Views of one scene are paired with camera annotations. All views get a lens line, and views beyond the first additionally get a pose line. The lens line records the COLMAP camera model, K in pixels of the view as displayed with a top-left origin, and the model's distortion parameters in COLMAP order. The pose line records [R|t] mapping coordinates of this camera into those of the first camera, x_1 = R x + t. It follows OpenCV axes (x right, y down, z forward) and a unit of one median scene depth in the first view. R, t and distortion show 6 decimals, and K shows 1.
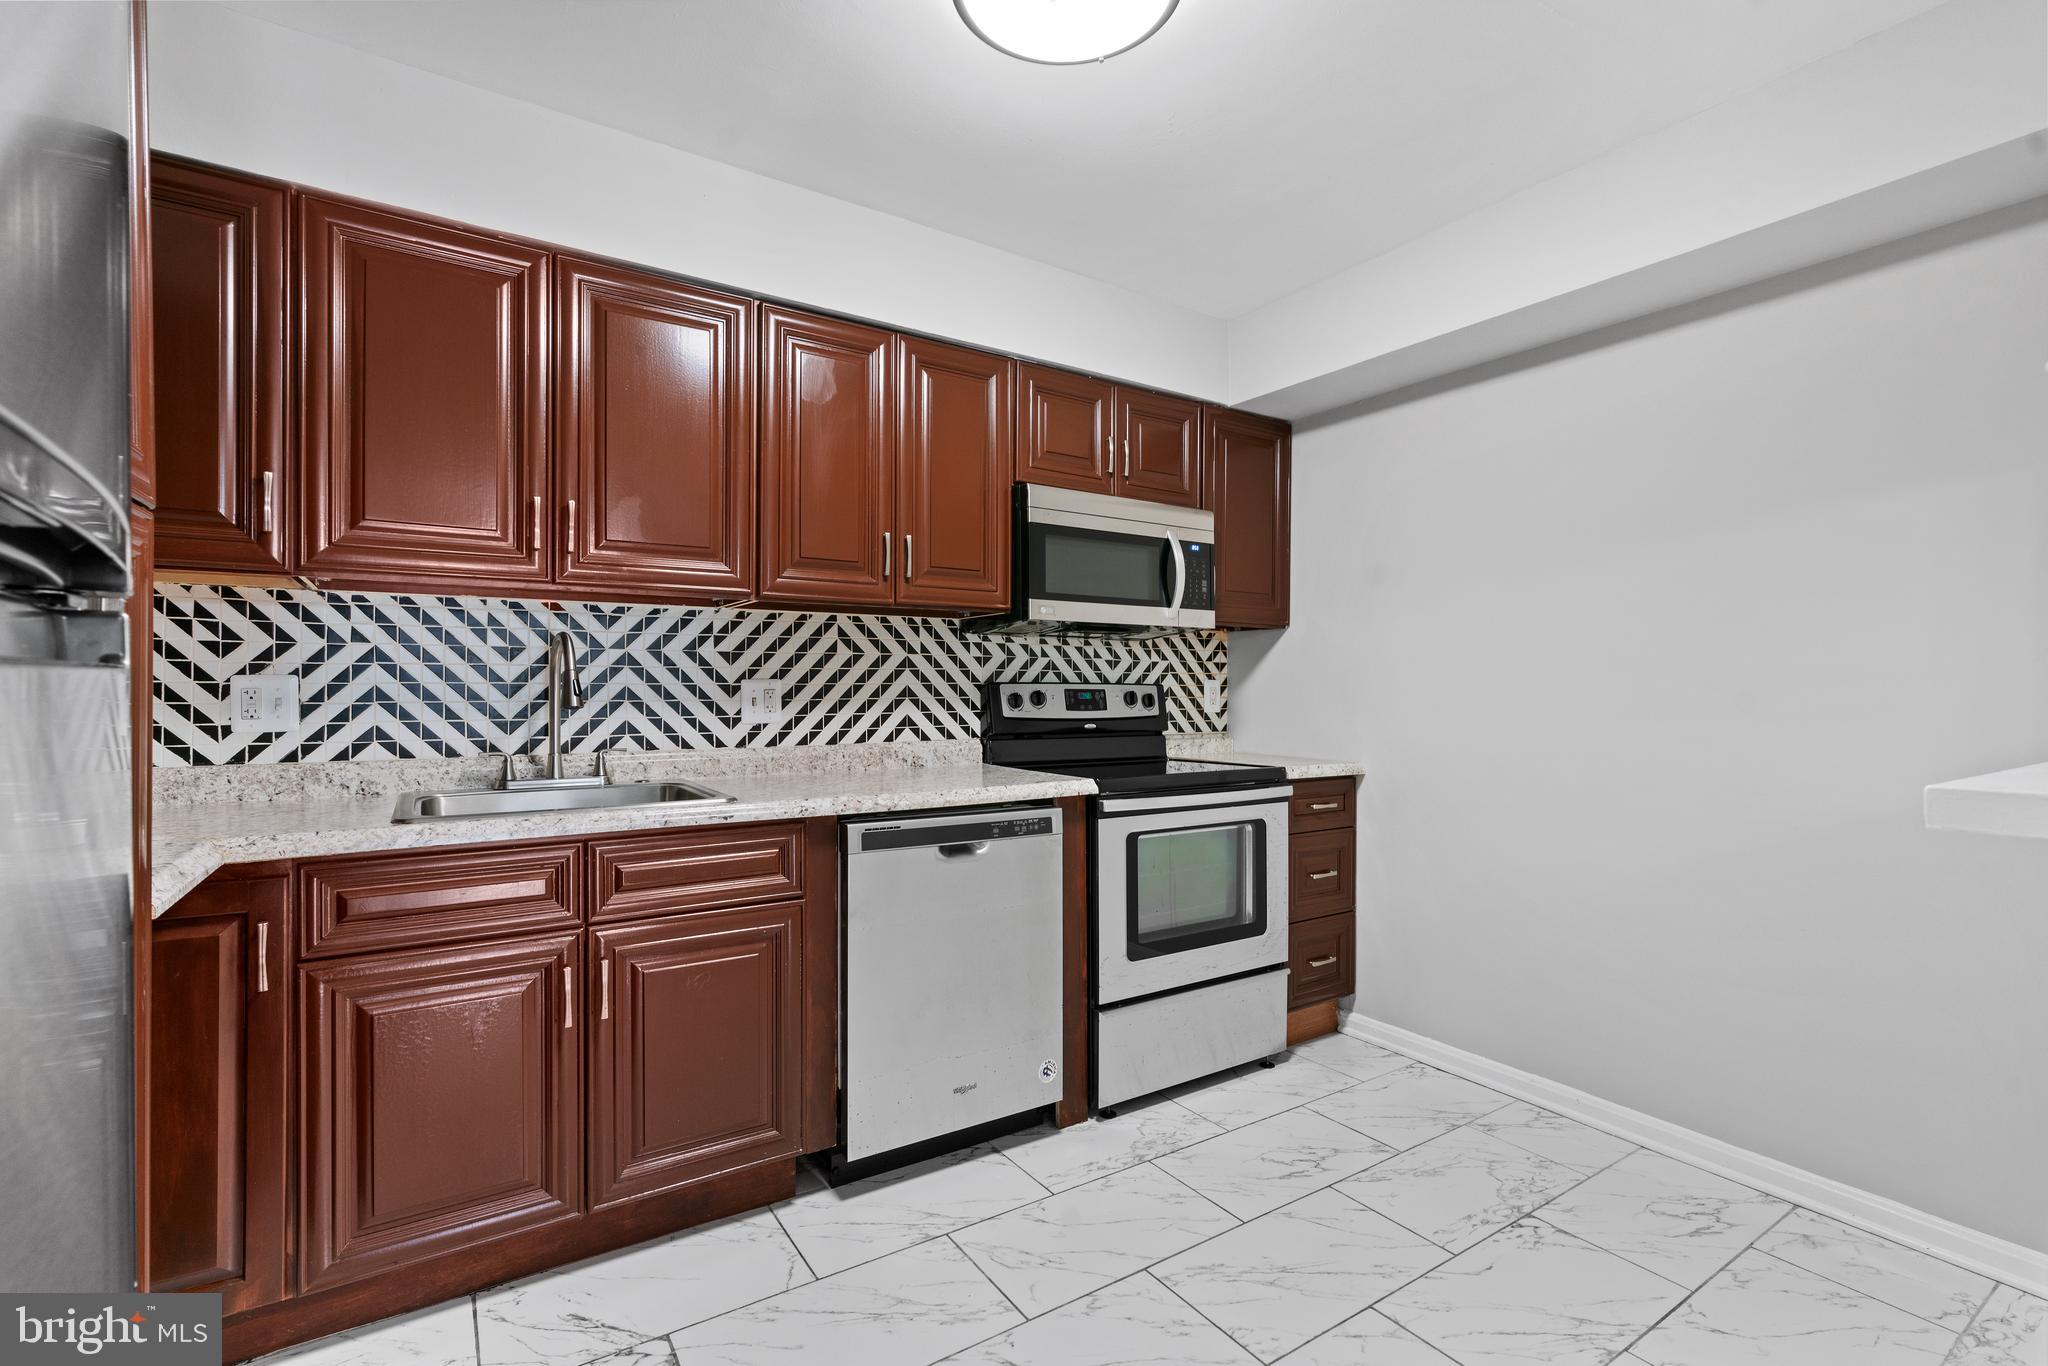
lens RADIAL K [[937.6, 0, 1020.9], [0, 937.6, 699.5], [0, 0, 1]] dist [-0.008079, 0.005671]
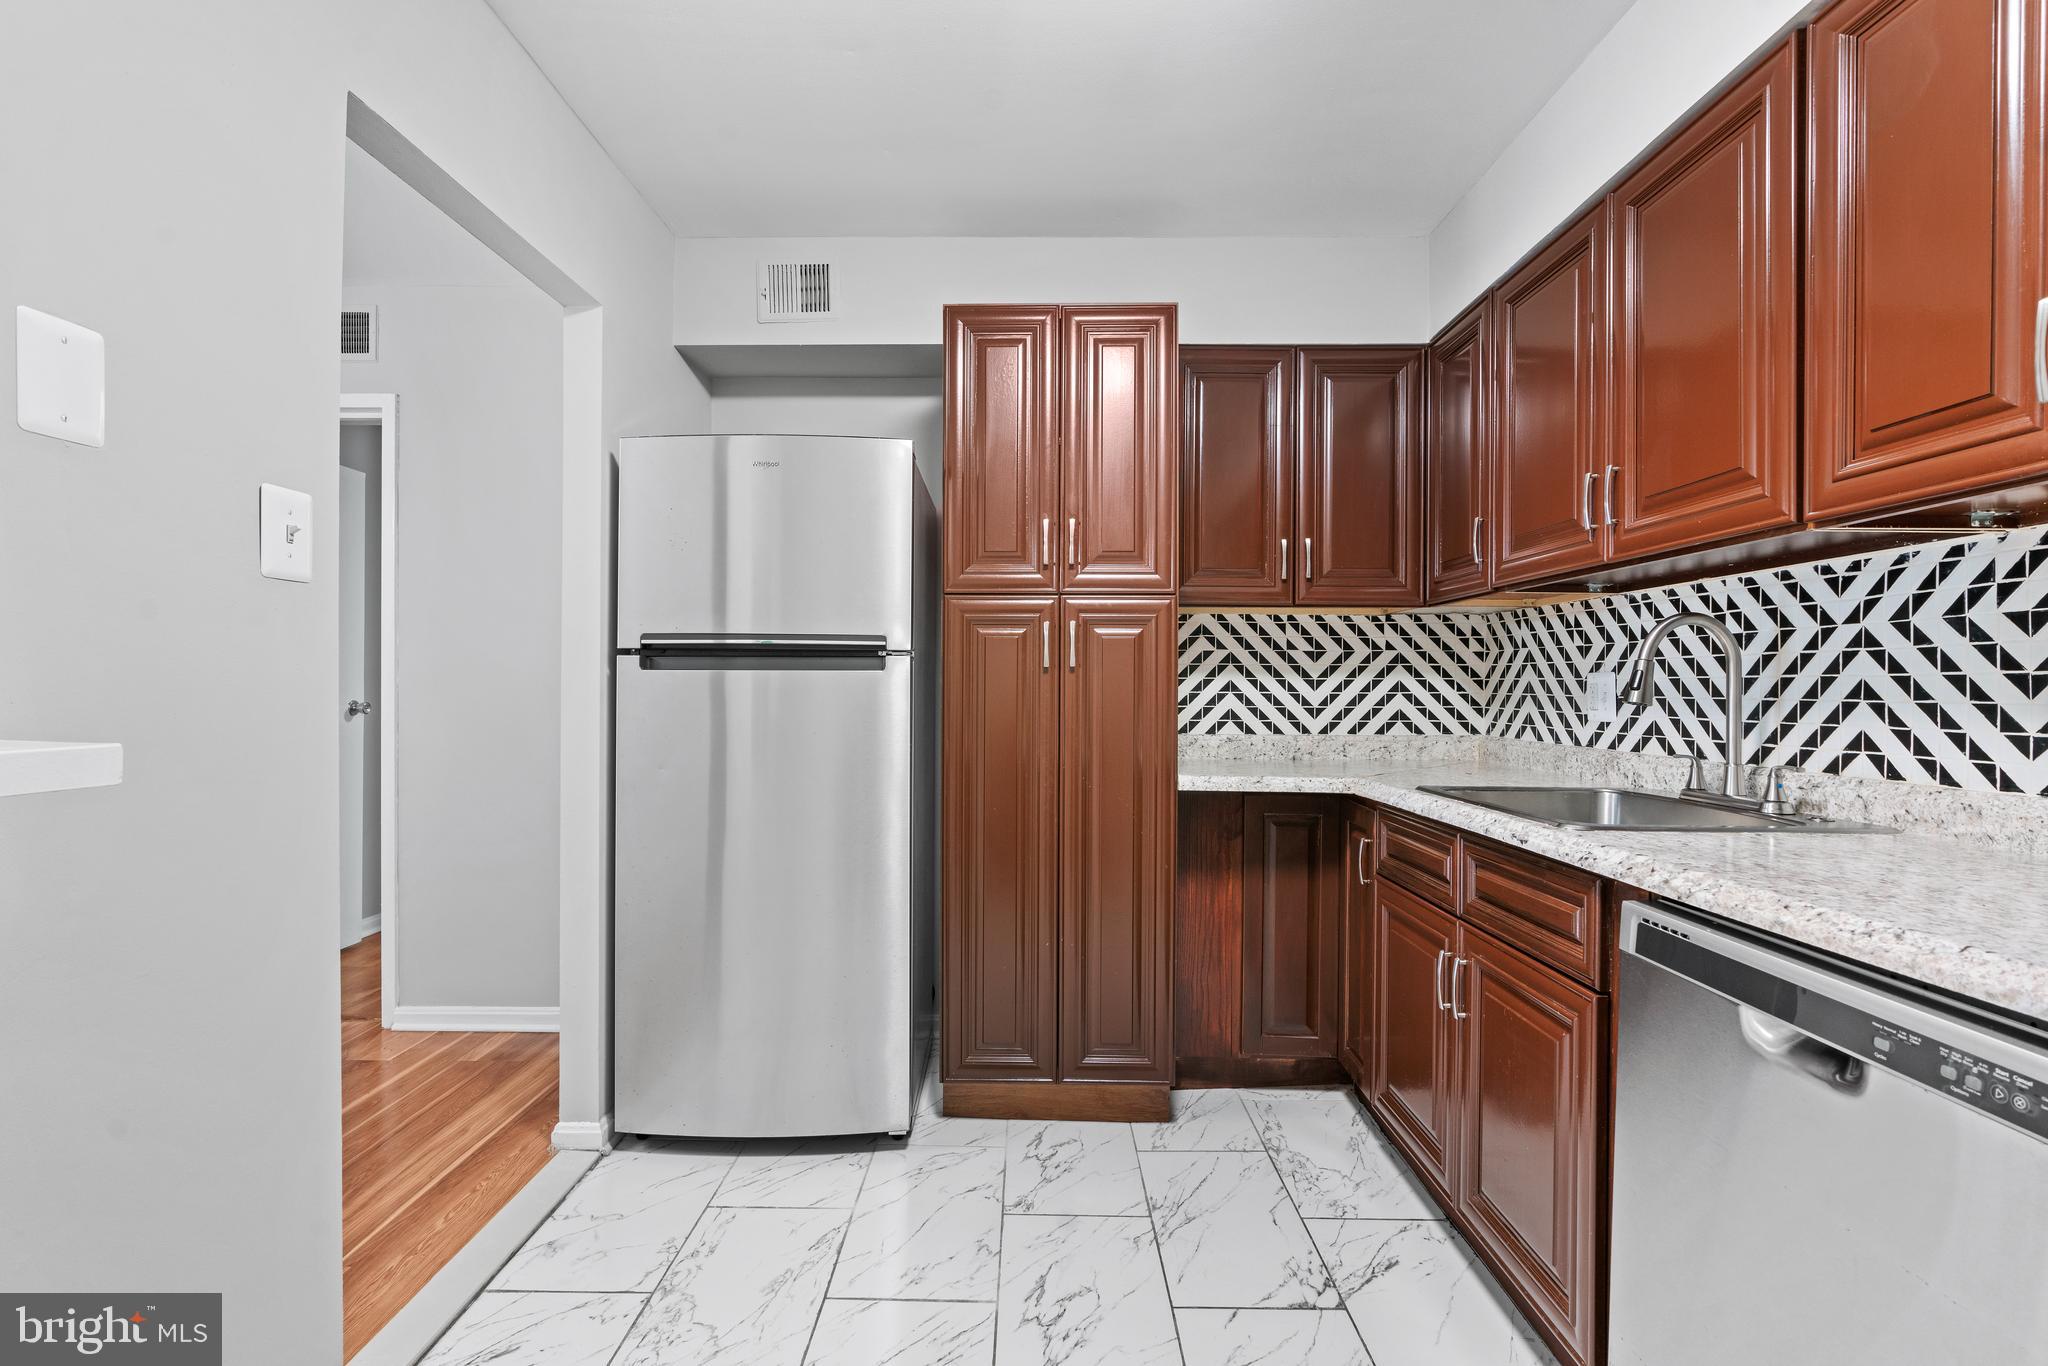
lens RADIAL K [[937.6, 0, 1004.2], [0, 937.6, 687.4], [0, 0, 1]] dist [-0.008079, 0.005671]
pose [[-0.576152, -0.002398, -0.817339, 0.421040], [-0.012146, 0.999910, 0.005628, -0.003924], [0.817252, 0.013170, -0.576129, 0.786265]]
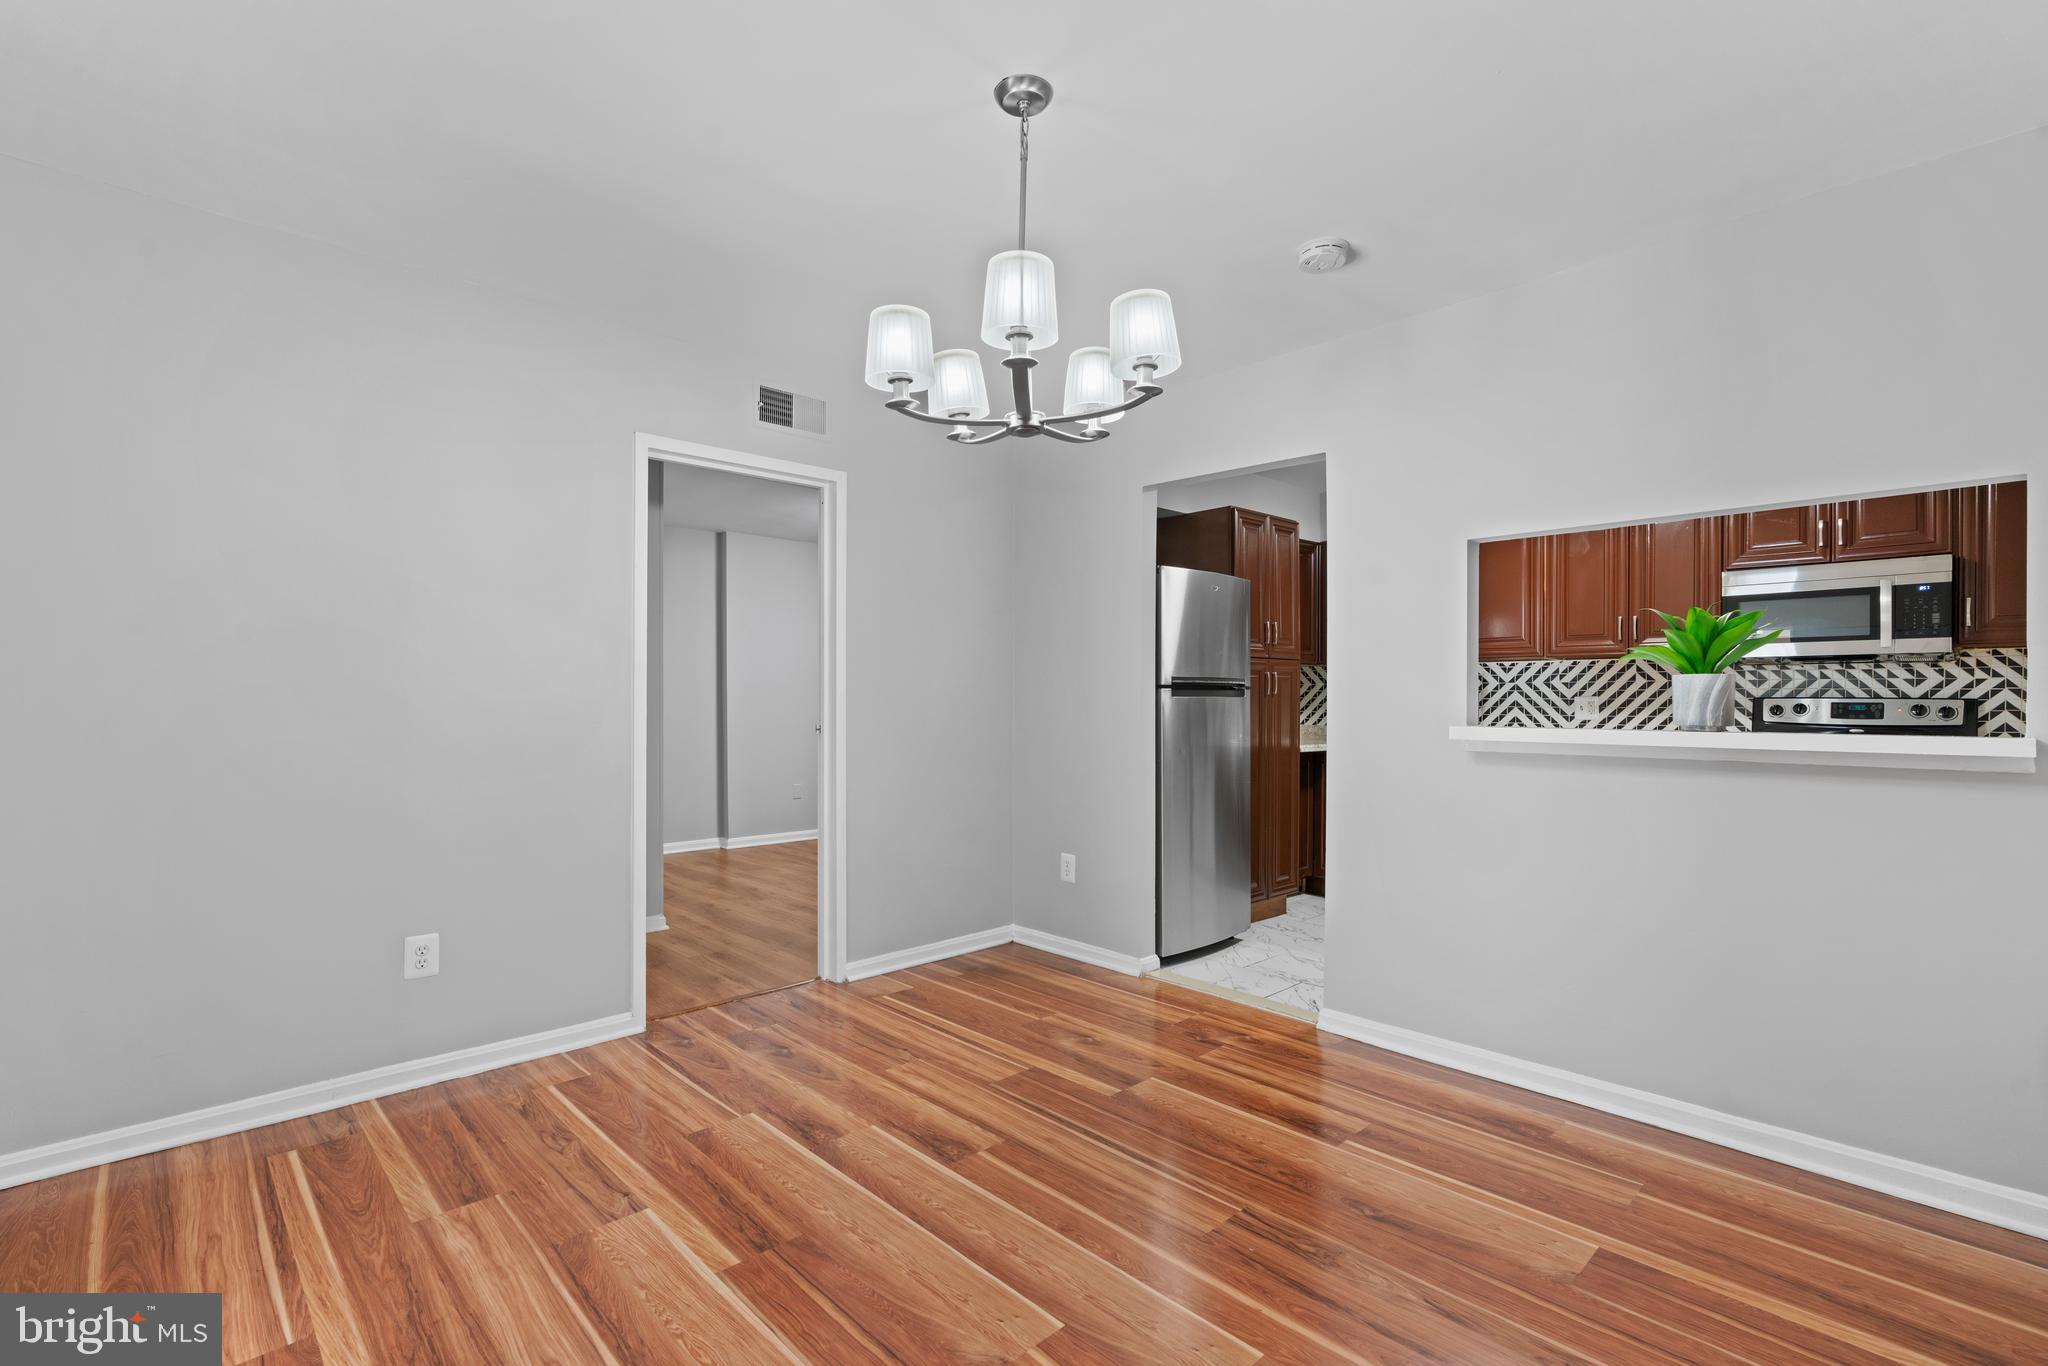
lens RADIAL K [[937.6, 0, 1029.5], [0, 937.6, 684.4], [0, 0, 1]] dist [-0.008079, 0.005671]
pose [[0.163446, -0.013112, -0.986465, 1.343435], [-0.010700, 0.999829, -0.015062, -0.005100], [0.986494, 0.013018, 0.163278, -0.398380]]
